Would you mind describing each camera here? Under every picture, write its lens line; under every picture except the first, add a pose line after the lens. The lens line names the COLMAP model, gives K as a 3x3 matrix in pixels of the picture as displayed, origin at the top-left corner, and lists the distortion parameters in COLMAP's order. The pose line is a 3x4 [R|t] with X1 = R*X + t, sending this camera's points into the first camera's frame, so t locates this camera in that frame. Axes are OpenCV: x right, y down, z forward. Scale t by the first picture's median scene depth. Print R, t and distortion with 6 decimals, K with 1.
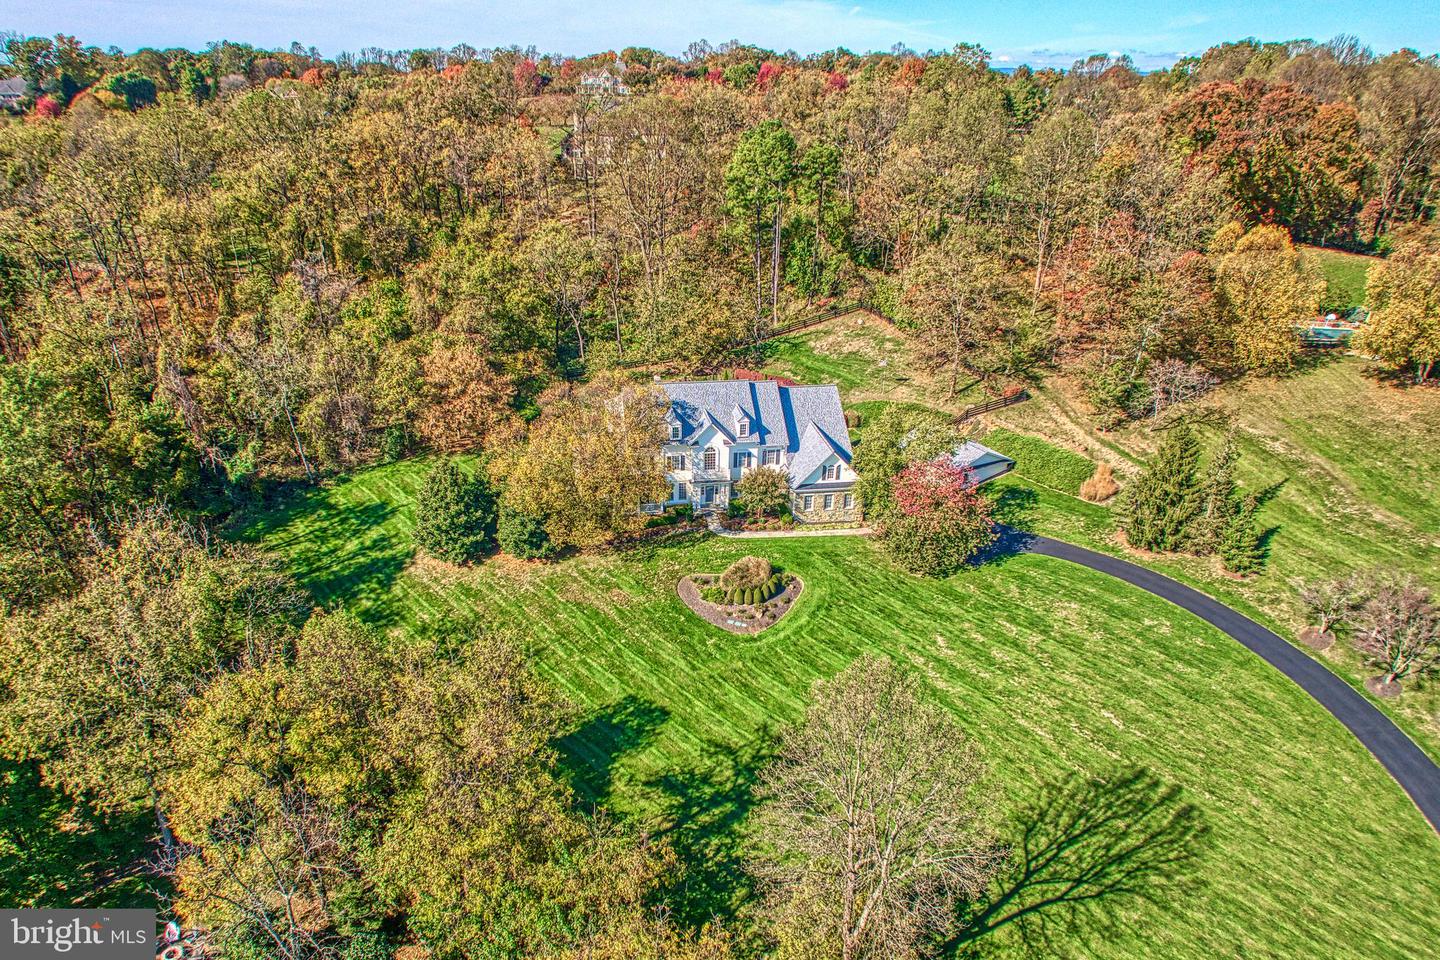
lens RADIAL K [[894.7, 0, 693.9], [0, 894.7, 555.7], [0, 0, 1]] dist [-0.043758, -0.001509]
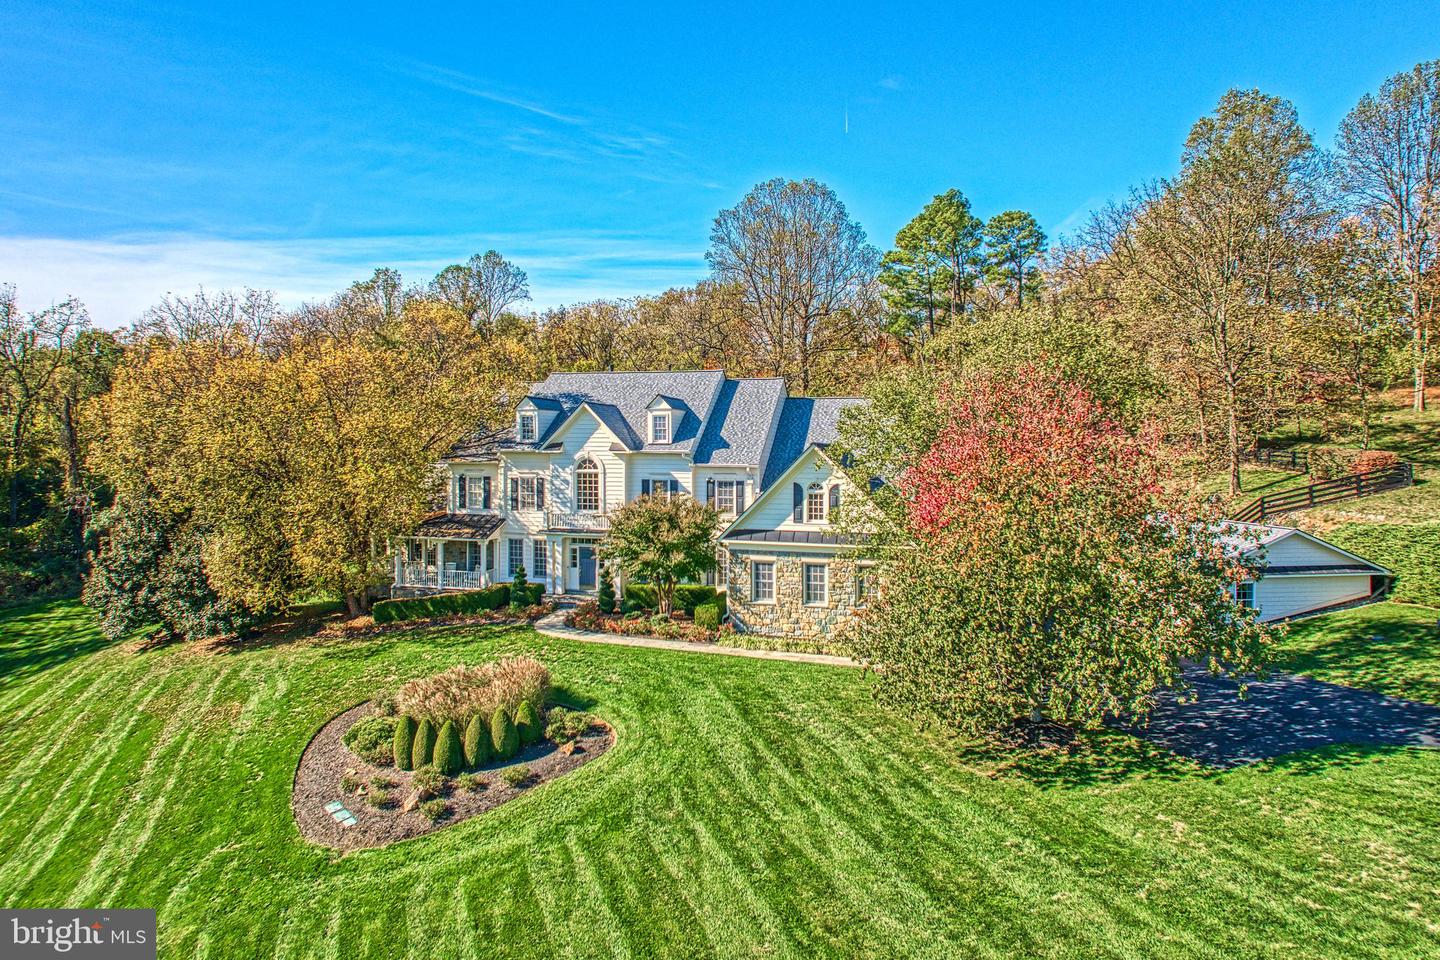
lens RADIAL K [[835.9, 0, 720.0], [0, 835.9, 480.0], [0, 0, 1]] dist [-0.048388, -0.000523]
pose [[0.925720, 0.015593, -0.377888, 0.249878], [-0.182524, 0.893514, -0.410264, 0.057058], [0.331251, 0.448764, 0.829990, 0.660177]]
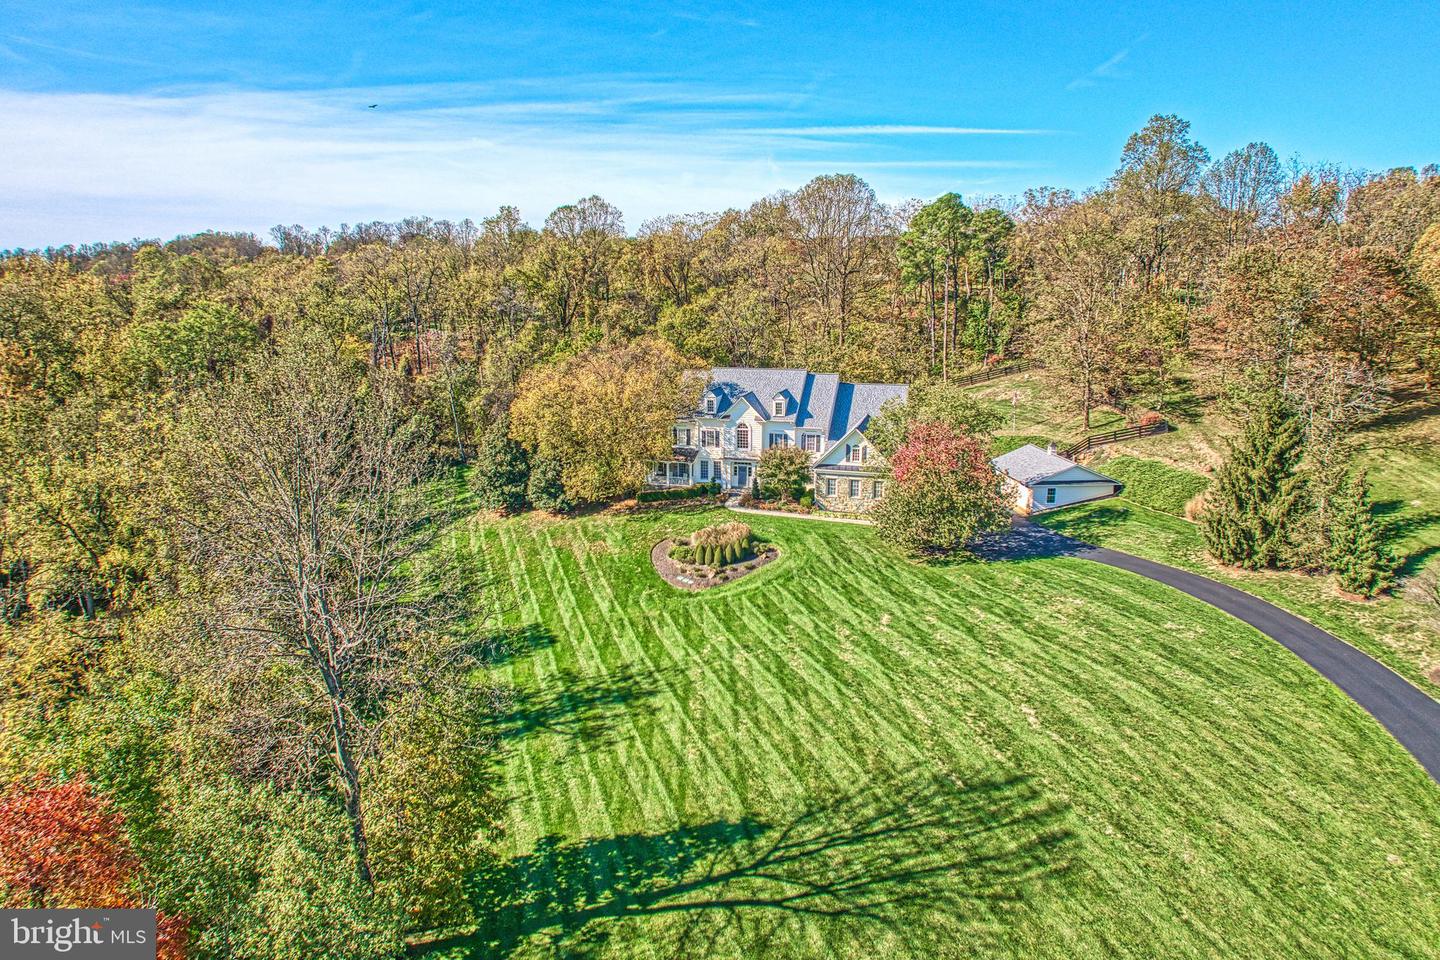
lens RADIAL K [[828.6, 0, 721.4], [0, 828.6, 438.6], [0, 0, 1]] dist [-0.044572, -0.001046]
pose [[0.913347, 0.064326, -0.402069, 0.356520], [-0.189472, 0.941166, -0.279834, 0.147888], [0.360413, 0.331766, 0.871799, 0.218713]]
